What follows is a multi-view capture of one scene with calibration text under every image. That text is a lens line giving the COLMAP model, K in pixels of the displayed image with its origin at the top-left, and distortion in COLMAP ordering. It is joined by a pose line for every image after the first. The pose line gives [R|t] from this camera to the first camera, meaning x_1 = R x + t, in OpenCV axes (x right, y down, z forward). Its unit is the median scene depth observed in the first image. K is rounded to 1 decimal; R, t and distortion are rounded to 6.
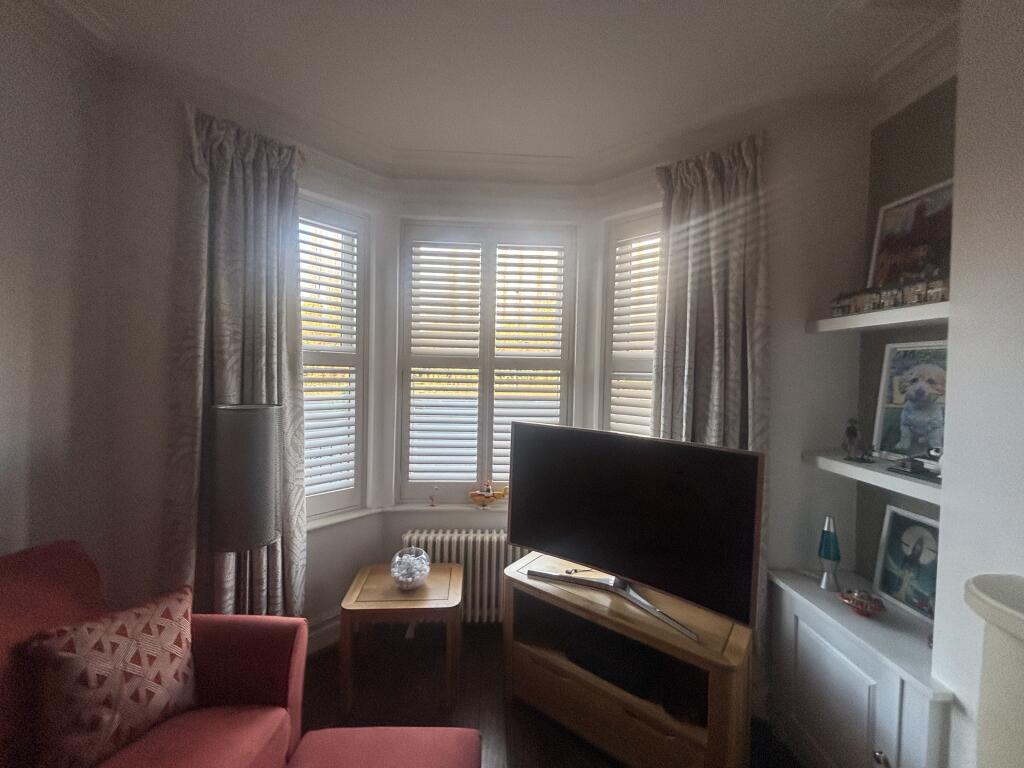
lens RADIAL K [[415.2, 0, 511.4], [0, 415.2, 380.4], [0, 0, 1]] dist [-0.000006, 0.000100]
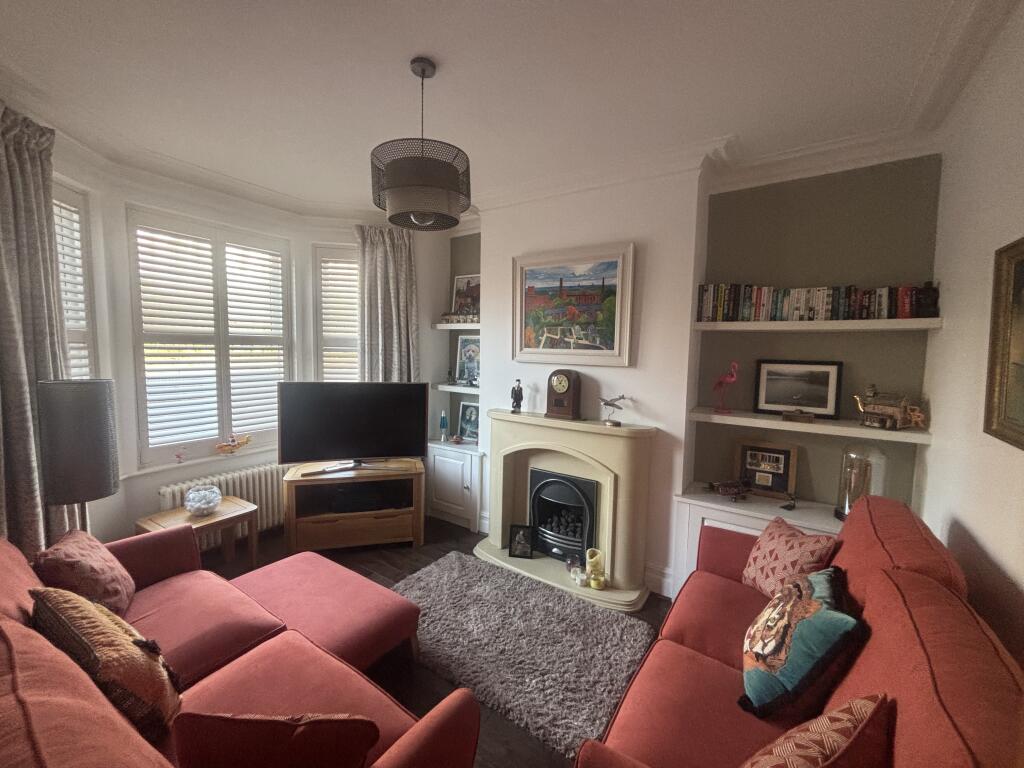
lens RADIAL K [[408.9, 0, 512.0], [0, 408.9, 384.0], [0, 0, 1]] dist [0.000950, -0.005760]
pose [[0.576685, -0.075923, 0.813431, -0.851243], [0.010812, 0.996294, 0.085326, -0.007356], [-0.816895, -0.040412, 0.575369, -0.613848]]
